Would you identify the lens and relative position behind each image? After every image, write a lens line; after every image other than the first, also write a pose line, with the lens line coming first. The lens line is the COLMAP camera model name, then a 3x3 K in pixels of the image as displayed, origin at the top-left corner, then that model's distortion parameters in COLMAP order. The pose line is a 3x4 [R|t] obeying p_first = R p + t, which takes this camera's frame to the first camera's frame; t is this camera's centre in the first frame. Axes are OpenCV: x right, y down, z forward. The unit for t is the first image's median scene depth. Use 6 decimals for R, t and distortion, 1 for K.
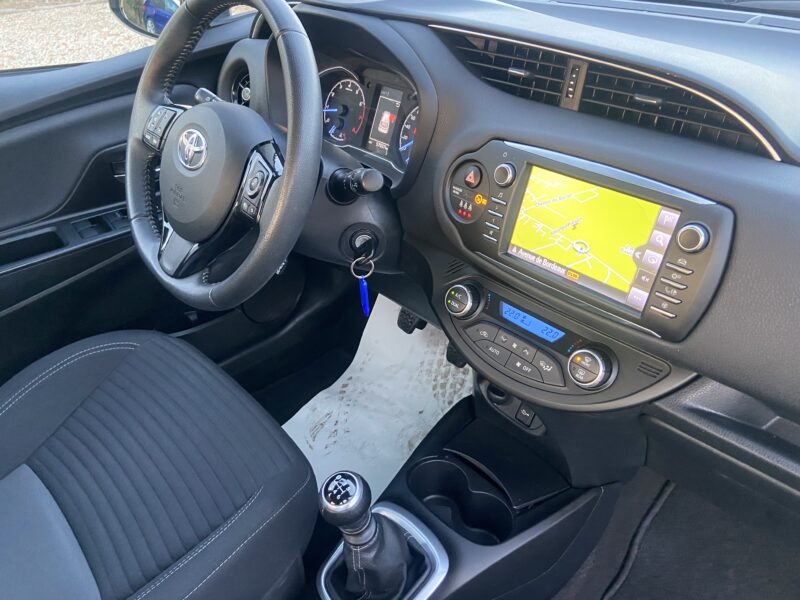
lens RADIAL K [[610.0, 0, 401.6], [0, 610.0, 298.2], [0, 0, 1]] dist [0.129982, -0.155801]
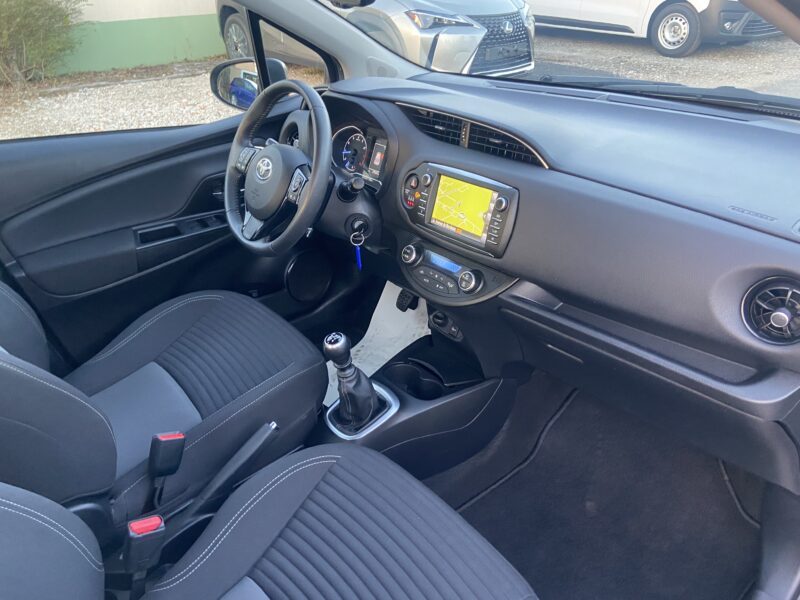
lens RADIAL K [[610.0, 0, 401.6], [0, 610.0, 298.2], [0, 0, 1]] dist [0.129982, -0.155801]
pose [[0.996964, 0.018859, -0.075547, 0.218921], [-0.025895, 0.995305, -0.093257, 0.309336], [0.073434, 0.094930, 0.992772, -0.766643]]
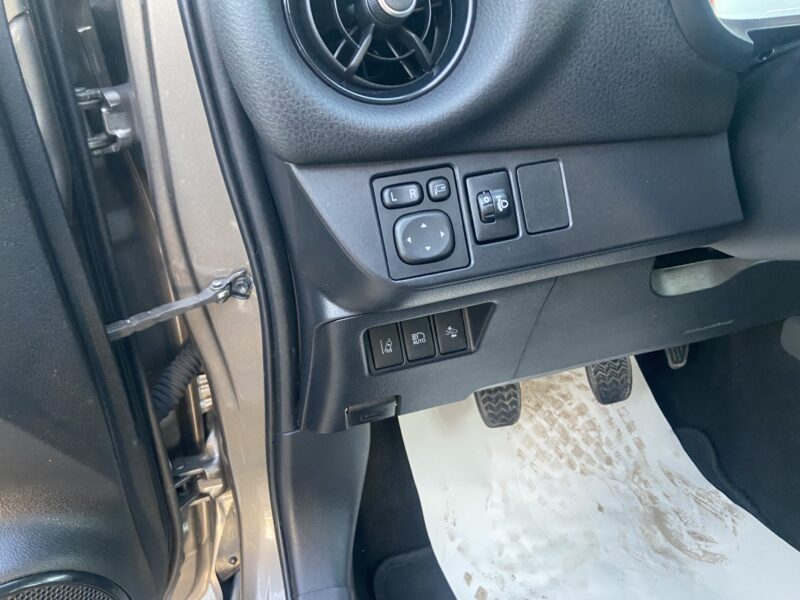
lens RADIAL K [[610.0, 0, 401.6], [0, 610.0, 298.2], [0, 0, 1]] dist [0.129982, -0.155801]
pose [[0.461776, -0.496677, 0.734898, -0.782538], [0.535784, 0.816483, 0.215154, -0.423132], [-0.706894, 0.294394, 0.643143, 1.312289]]
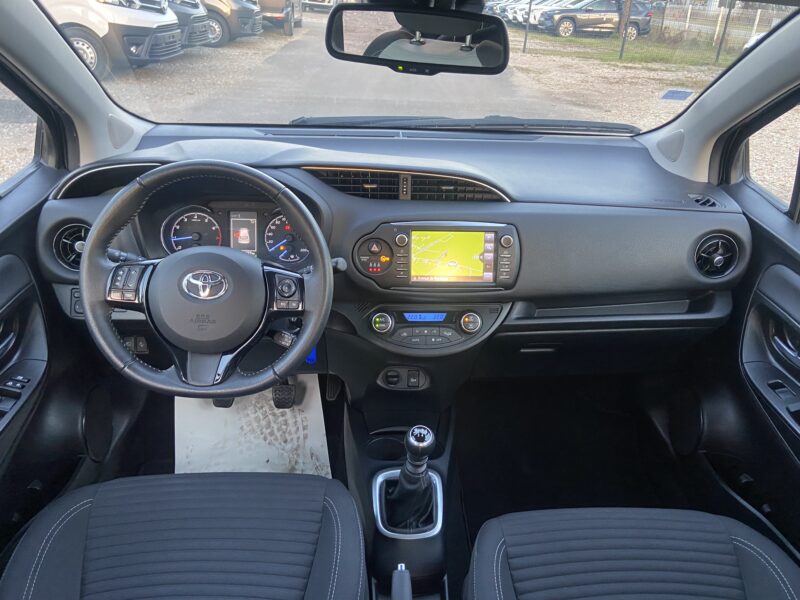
lens RADIAL K [[608.4, 0, 416.3], [0, 608.4, 298.4], [0, 0, 1]] dist [0.127946, -0.162011]
pose [[0.640467, -0.311496, 0.701978, -1.011996], [0.387563, 0.920217, 0.054735, -0.113720], [-0.663022, 0.237004, 0.710093, -0.228356]]
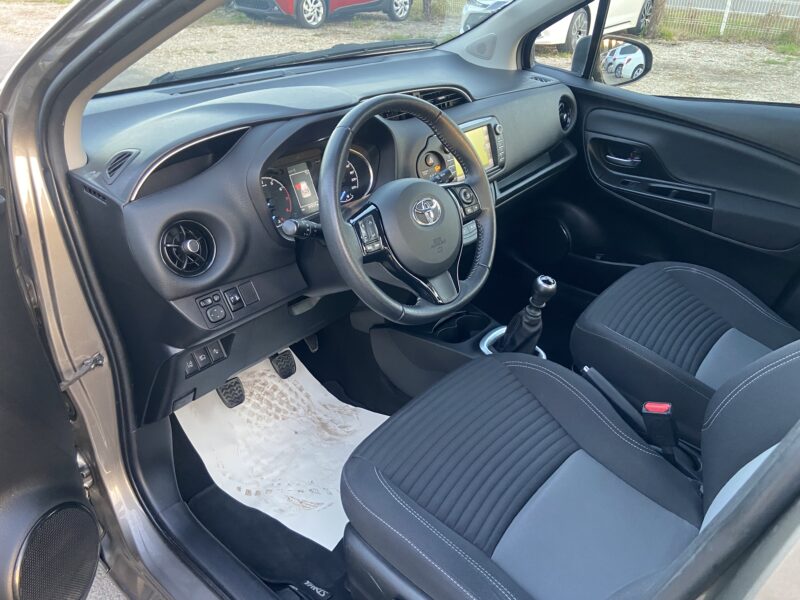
lens RADIAL K [[608.4, 0, 416.3], [0, 608.4, 298.4], [0, 0, 1]] dist [0.127946, -0.162011]
pose [[-0.135458, -0.478235, 0.867723, -1.700064], [0.534188, 0.702347, 0.470480, -0.800332], [-0.834442, 0.527258, 0.160329, 0.944523]]
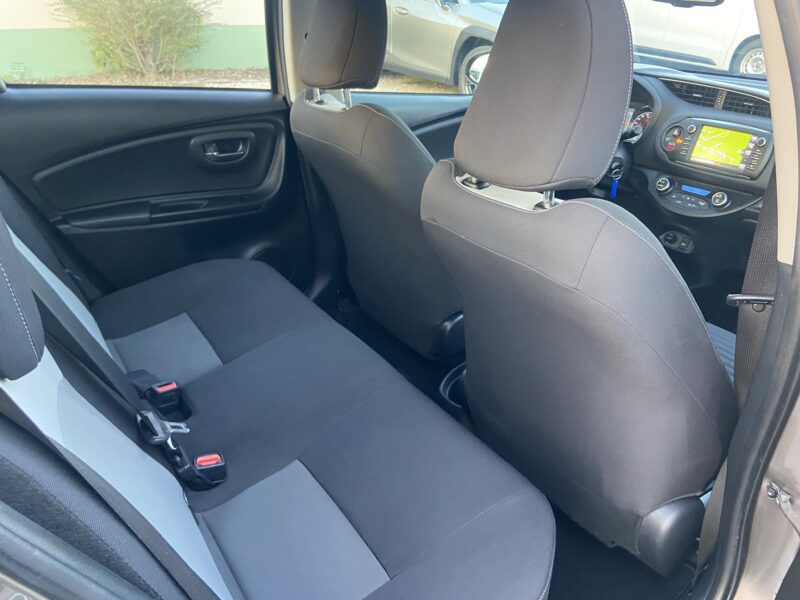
lens RADIAL K [[610.0, 0, 401.6], [0, 610.0, 298.2], [0, 0, 1]] dist [0.129982, -0.155801]
pose [[0.986290, 0.099878, -0.131367, -0.599971], [-0.115544, 0.986317, -0.117596, 0.917685], [0.117824, 0.131162, 0.984334, -1.606765]]
